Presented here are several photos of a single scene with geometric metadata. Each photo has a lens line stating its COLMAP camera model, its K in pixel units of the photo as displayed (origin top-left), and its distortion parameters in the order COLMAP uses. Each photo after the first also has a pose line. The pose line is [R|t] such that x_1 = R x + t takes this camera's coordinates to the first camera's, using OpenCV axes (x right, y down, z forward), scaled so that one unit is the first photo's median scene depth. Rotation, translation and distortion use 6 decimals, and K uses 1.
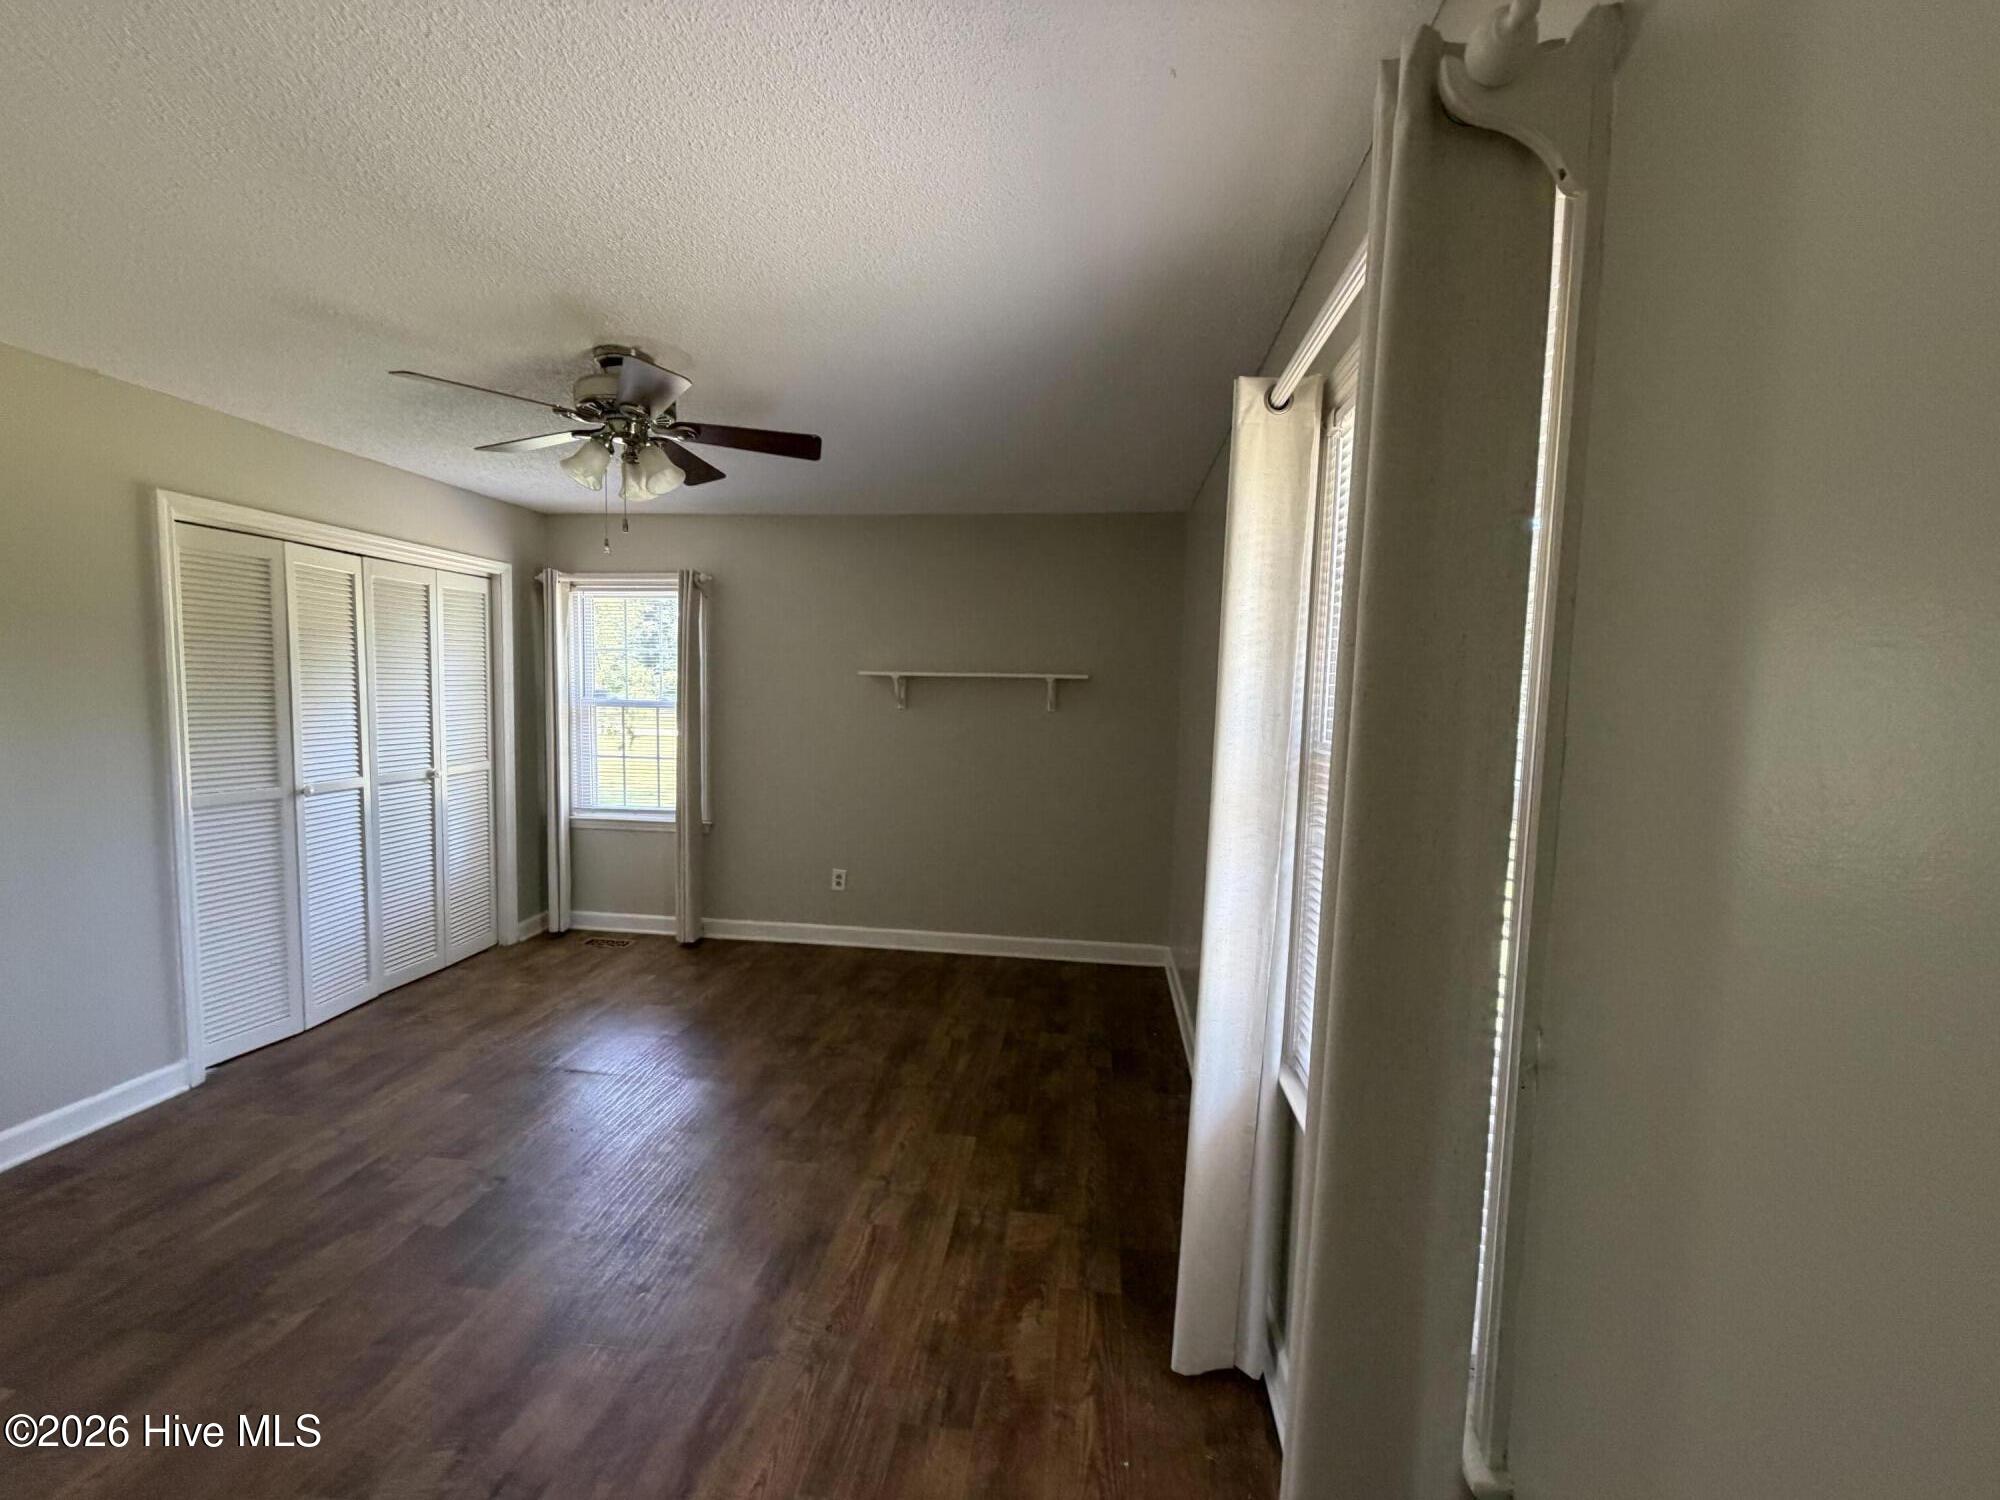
lens RADIAL K [[794.3, 0, 1005.6], [0, 794.3, 754.5], [0, 0, 1]] dist [-0.000725, -0.000269]
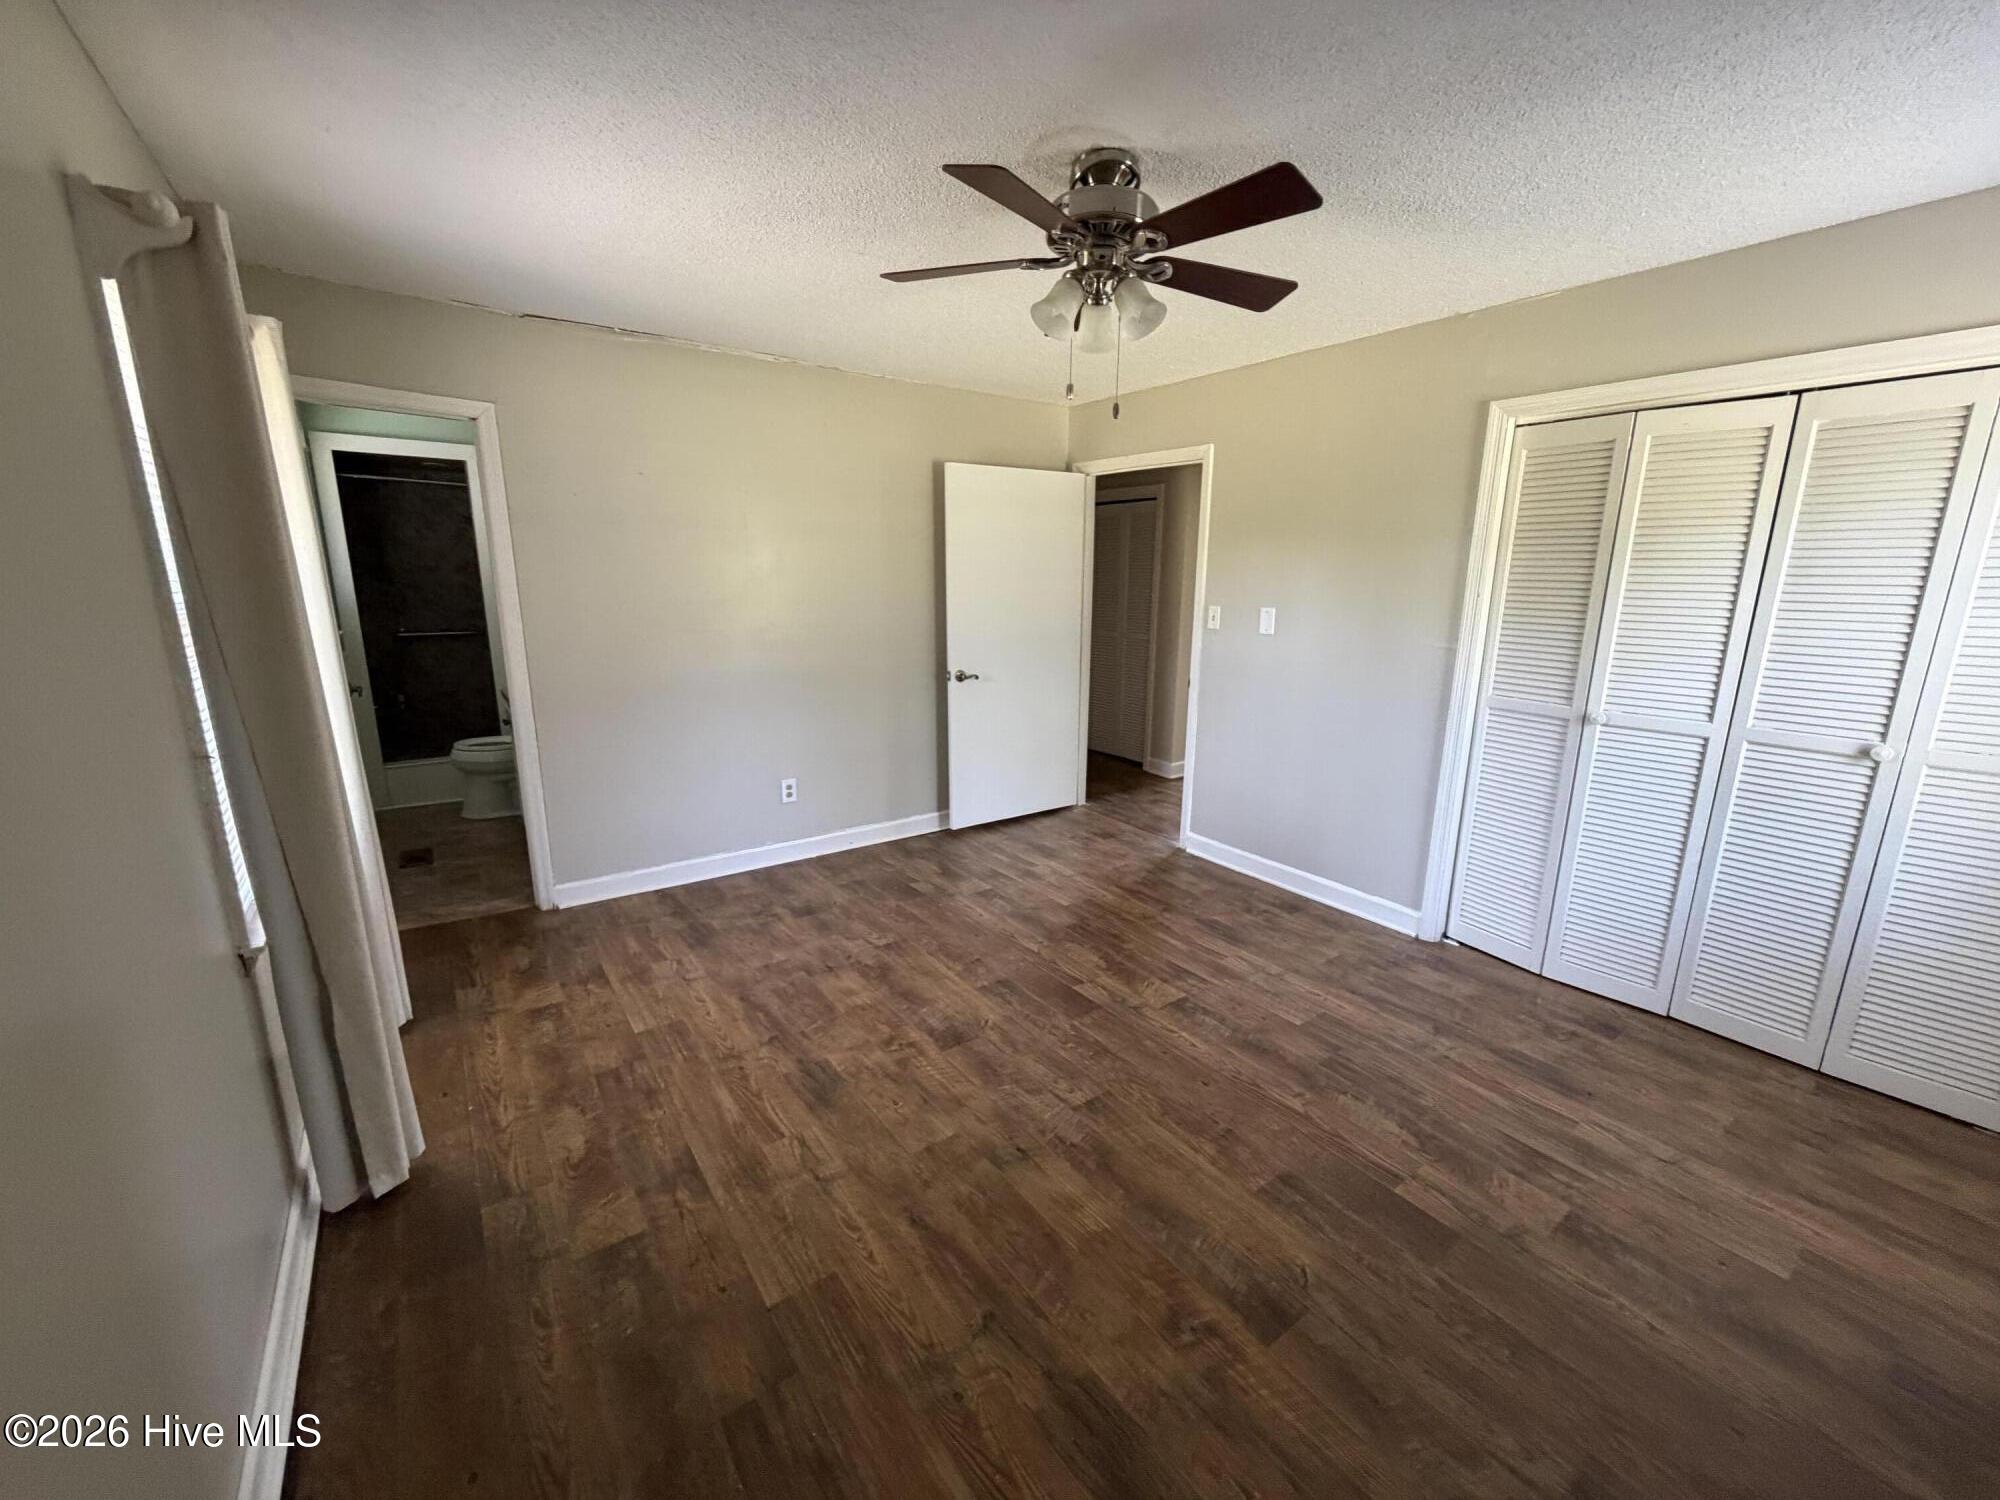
lens RADIAL K [[794.3, 0, 1005.6], [0, 794.3, 754.5], [0, 0, 1]] dist [-0.000725, -0.000269]
pose [[-0.732929, 0.124810, -0.668758, 0.182172], [-0.081951, 0.959671, 0.268917, -0.111252], [0.675351, 0.251902, -0.693142, 1.404217]]
